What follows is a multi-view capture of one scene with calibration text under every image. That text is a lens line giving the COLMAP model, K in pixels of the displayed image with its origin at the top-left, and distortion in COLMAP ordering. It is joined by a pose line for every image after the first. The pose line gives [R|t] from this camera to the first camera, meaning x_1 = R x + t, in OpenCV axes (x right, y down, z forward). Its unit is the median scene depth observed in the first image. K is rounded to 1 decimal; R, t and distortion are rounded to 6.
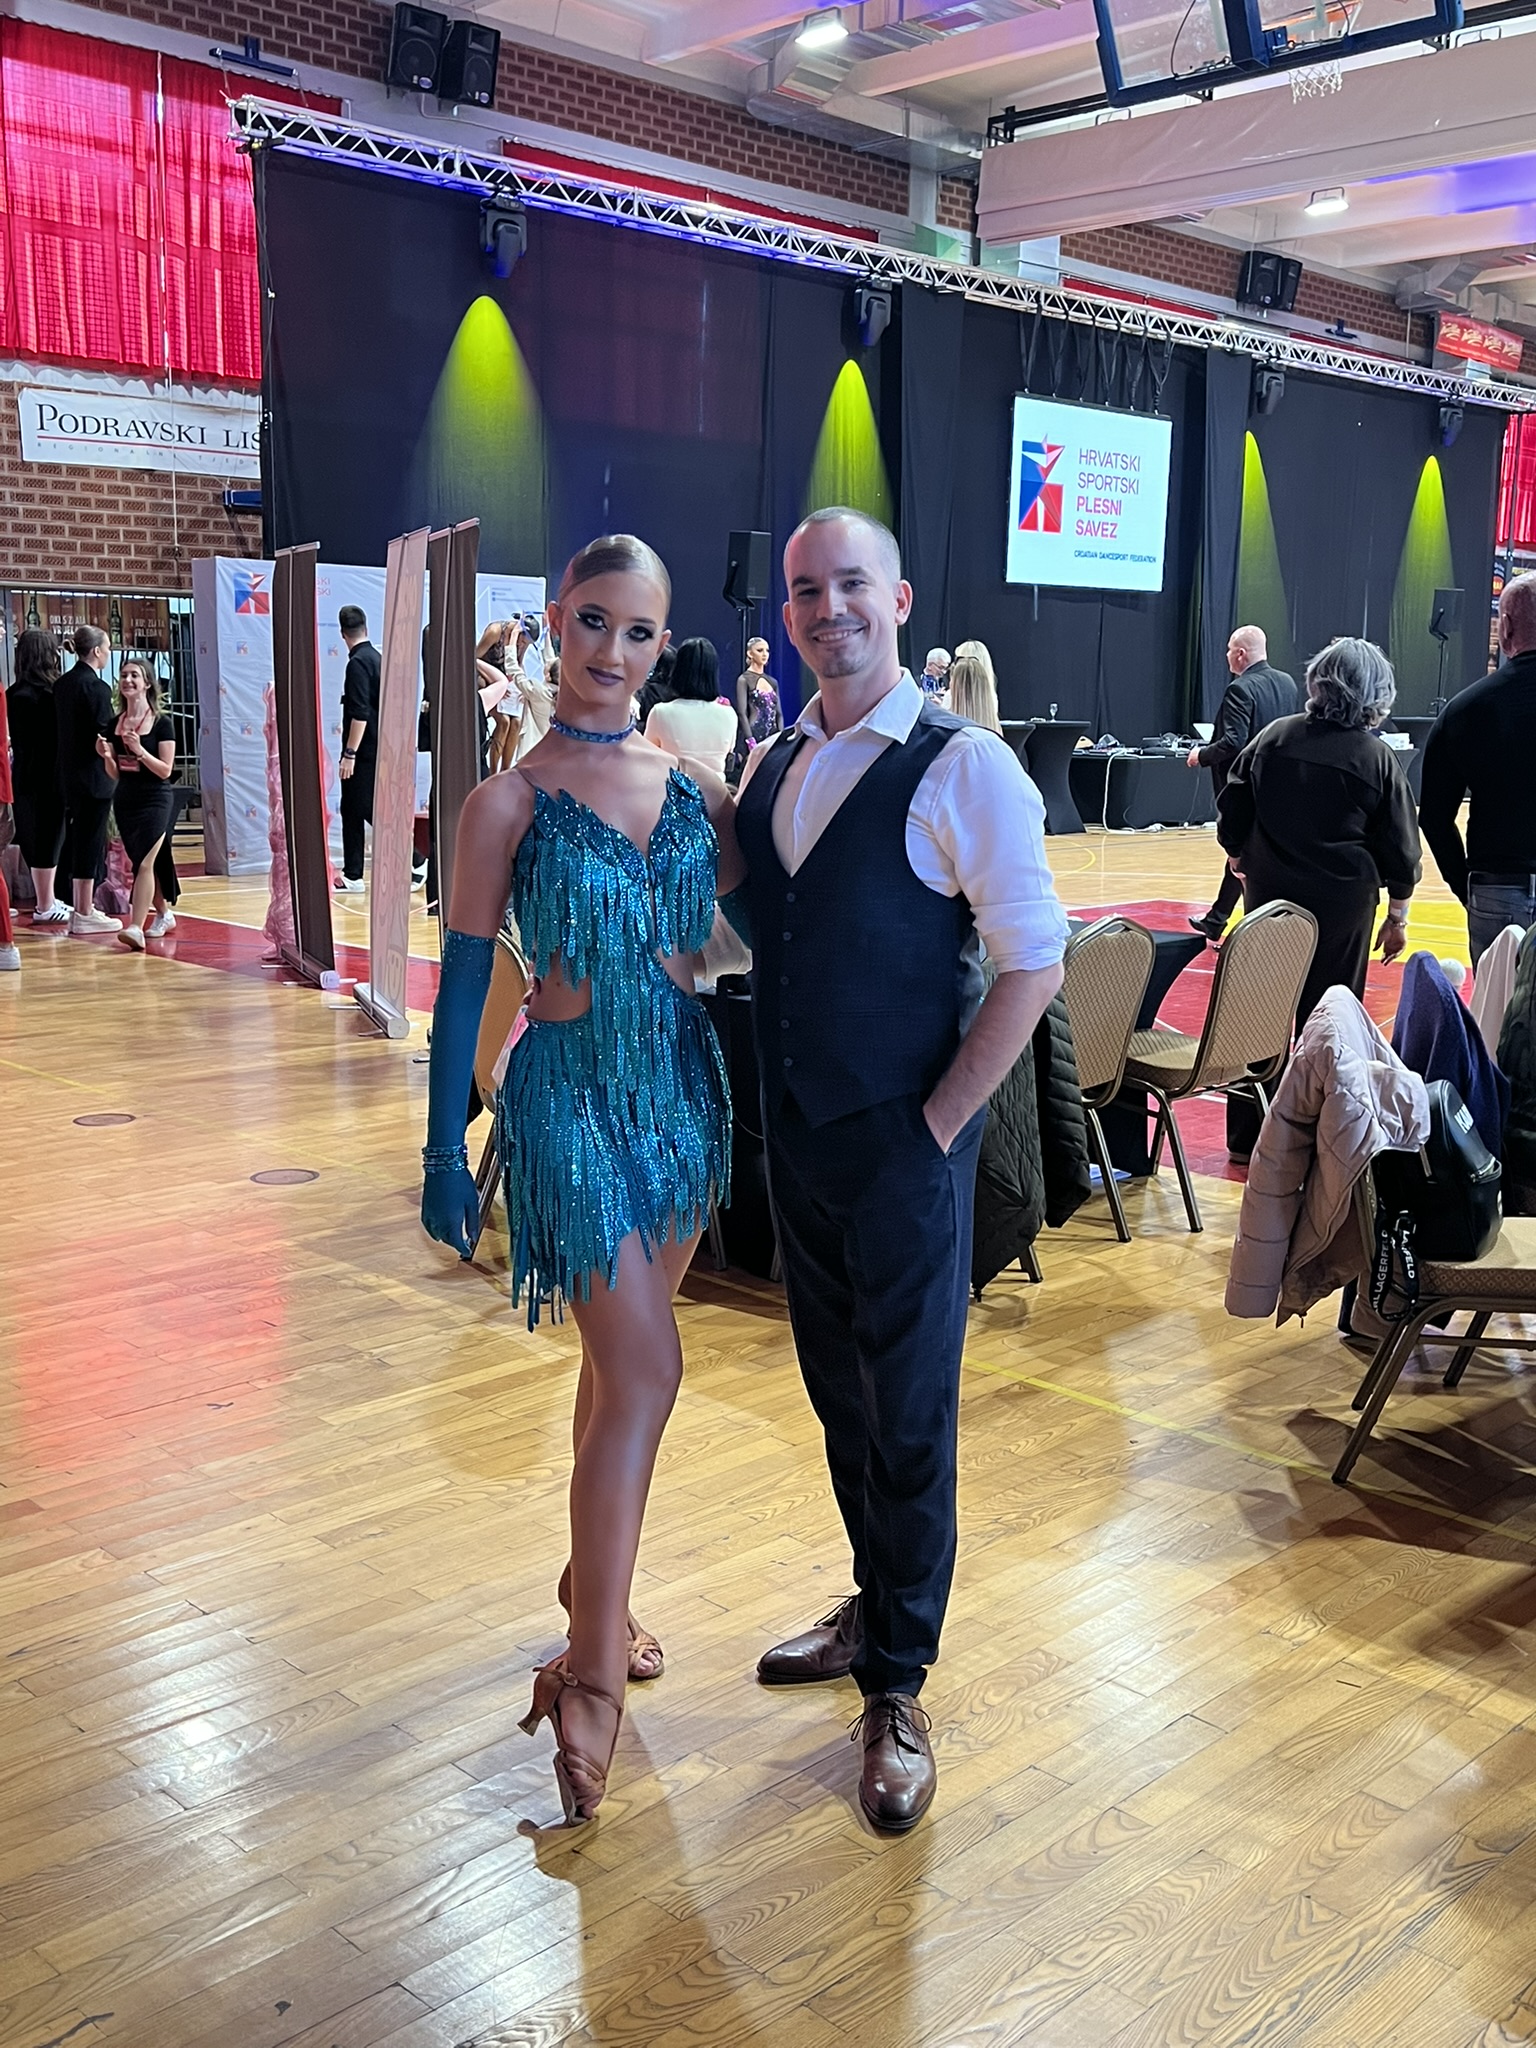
lens RADIAL K [[2052.5, 0, 758.5], [0, 2052.5, 1014.2], [0, 0, 1]] dist [0.013675, 0.000000]
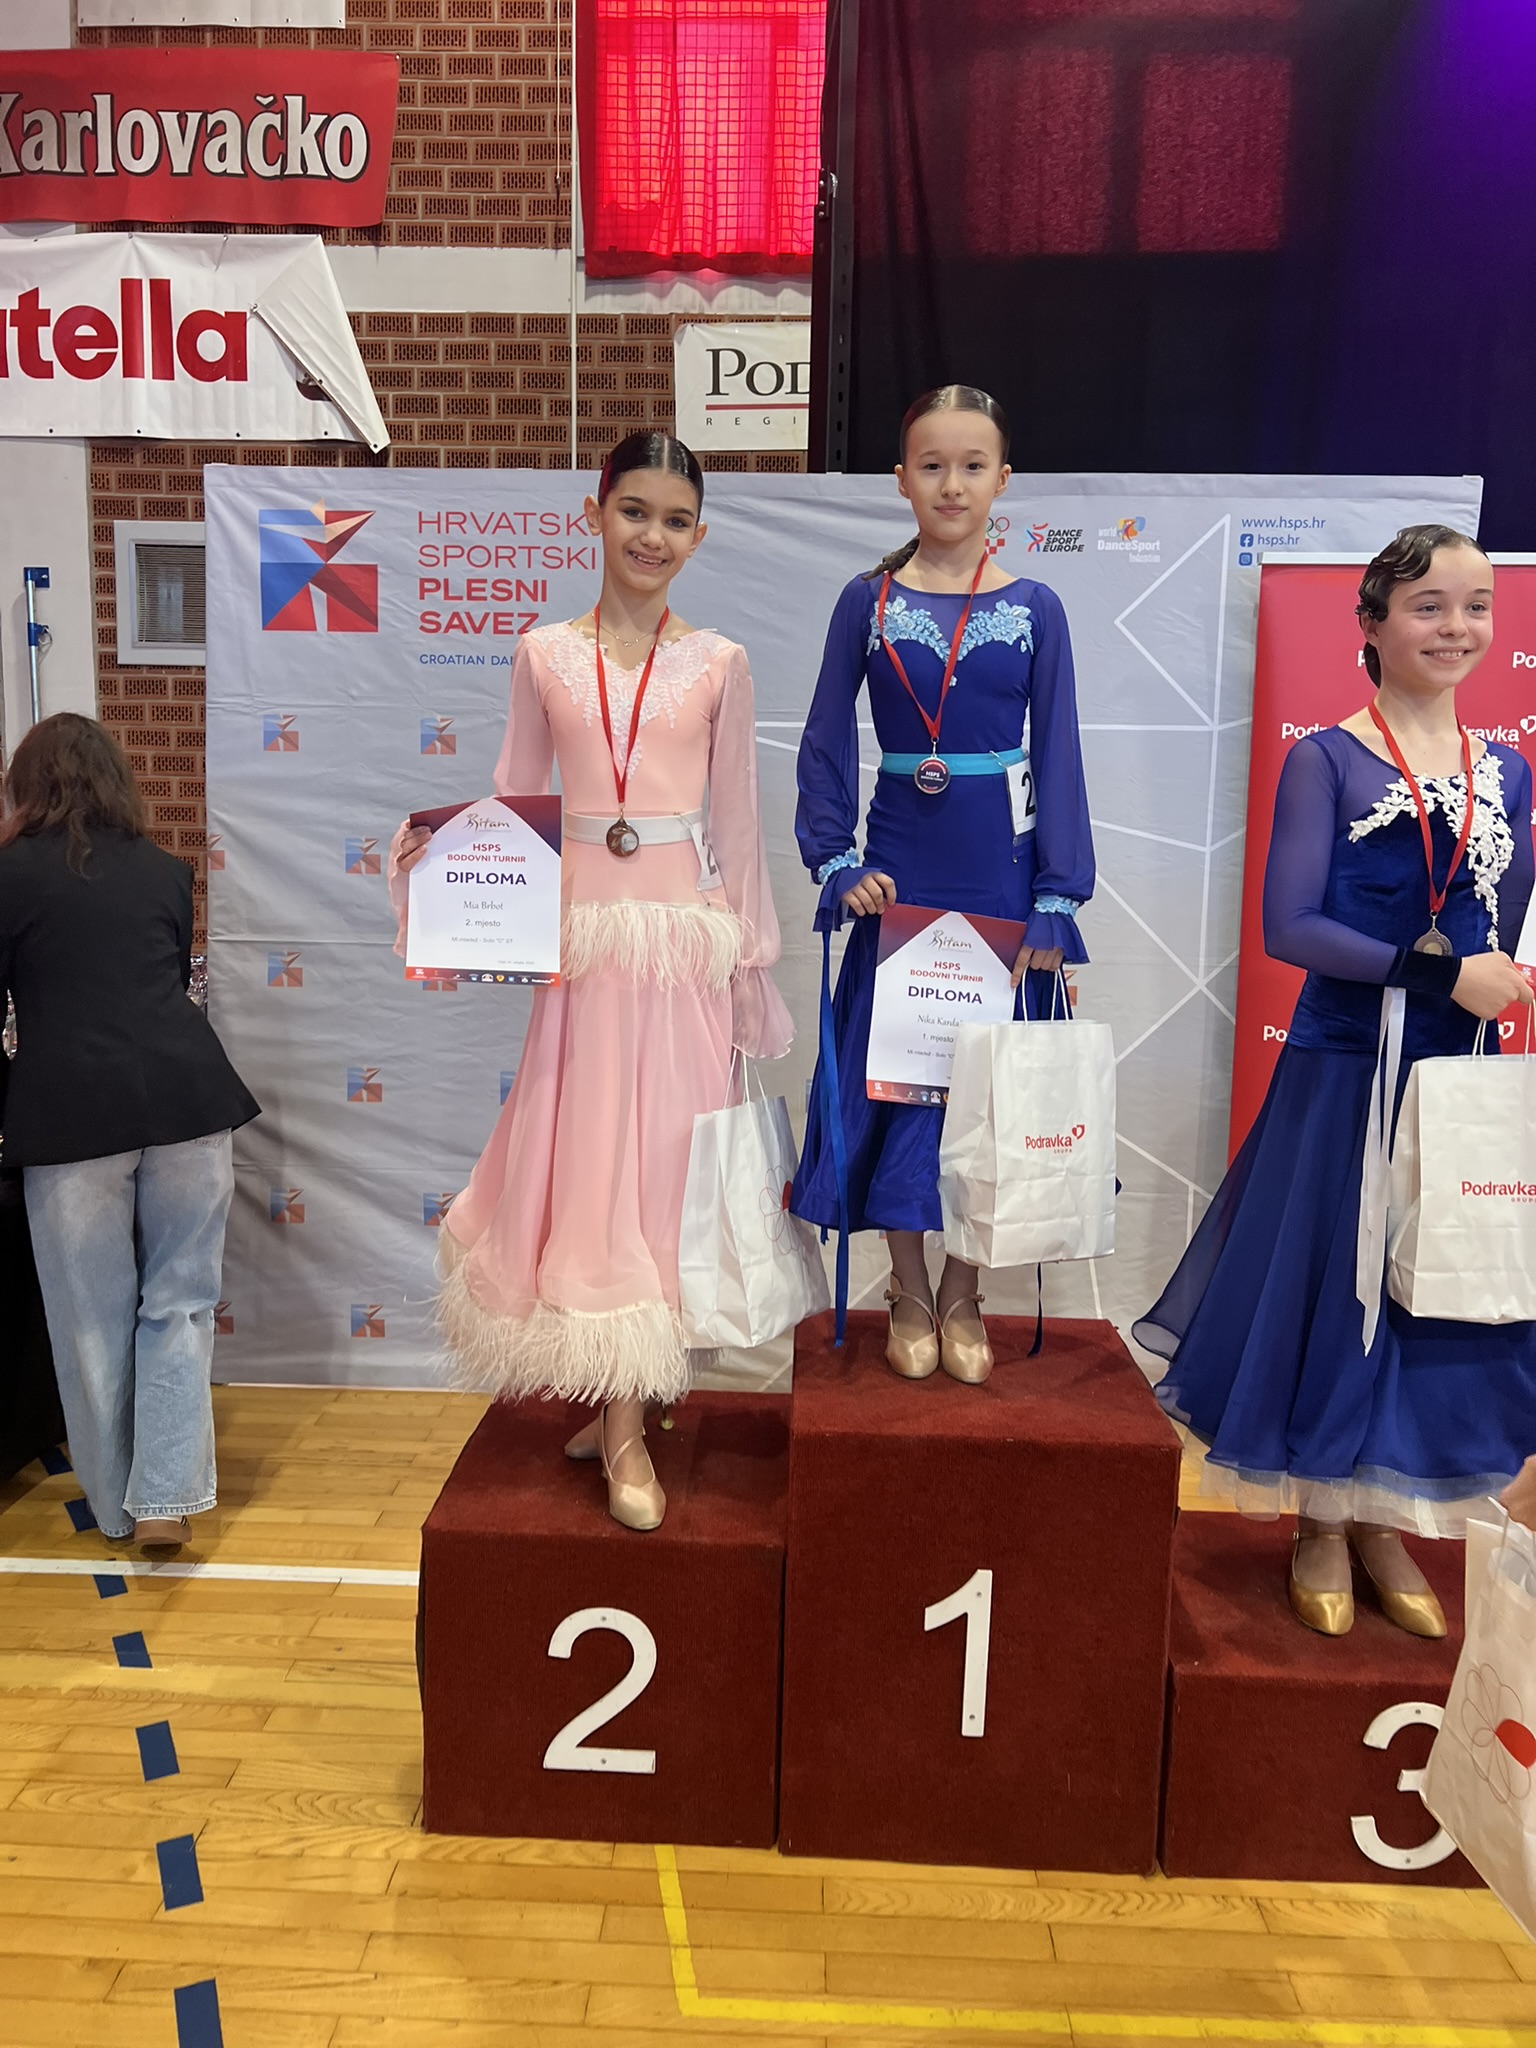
lens RADIAL K [[1544.4, 0, 740.9], [0, 1544.4, 1006.5], [0, 0, 1]] dist [0.042791, -0.043723]
pose [[0.676535, 0.091763, -0.730671, -0.005354], [-0.122039, 0.992457, 0.011643, -0.076946], [0.726228, 0.081293, 0.682631, 0.465852]]
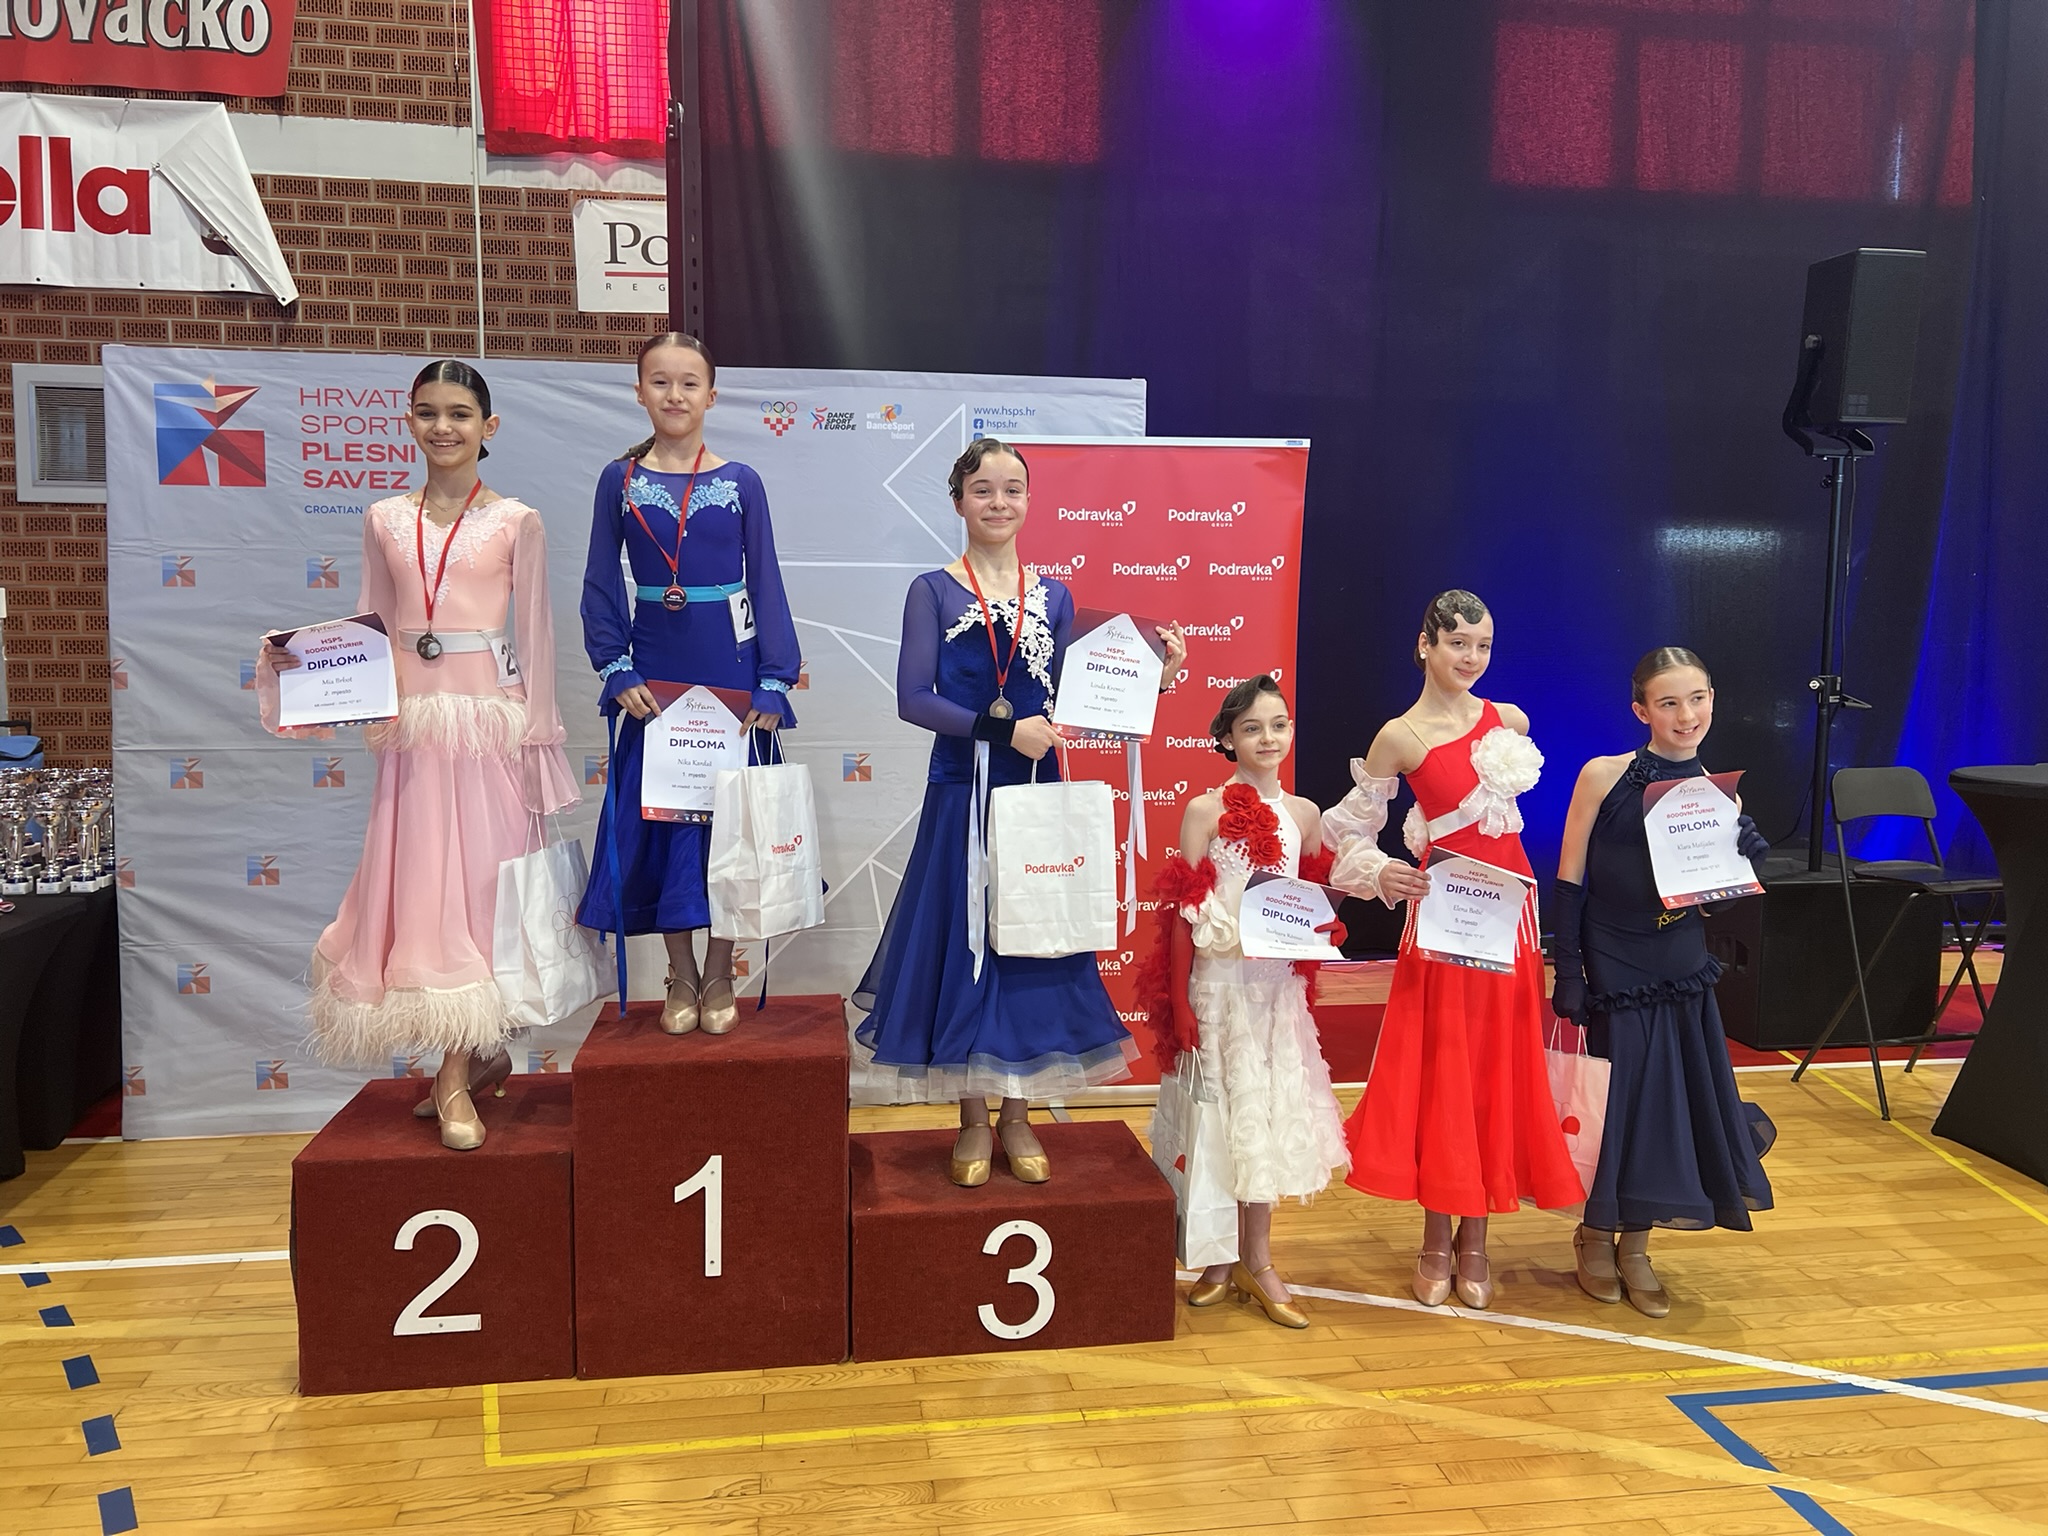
lens RADIAL K [[1544.4, 0, 1030.0], [0, 1544.4, 769.8], [0, 0, 1]] dist [0.042791, -0.043723]
pose [[0.807848, 0.037754, -0.588180, 0.030965], [-0.081823, 0.995467, -0.048485, -0.073380], [0.583683, 0.087295, 0.807275, 0.451195]]
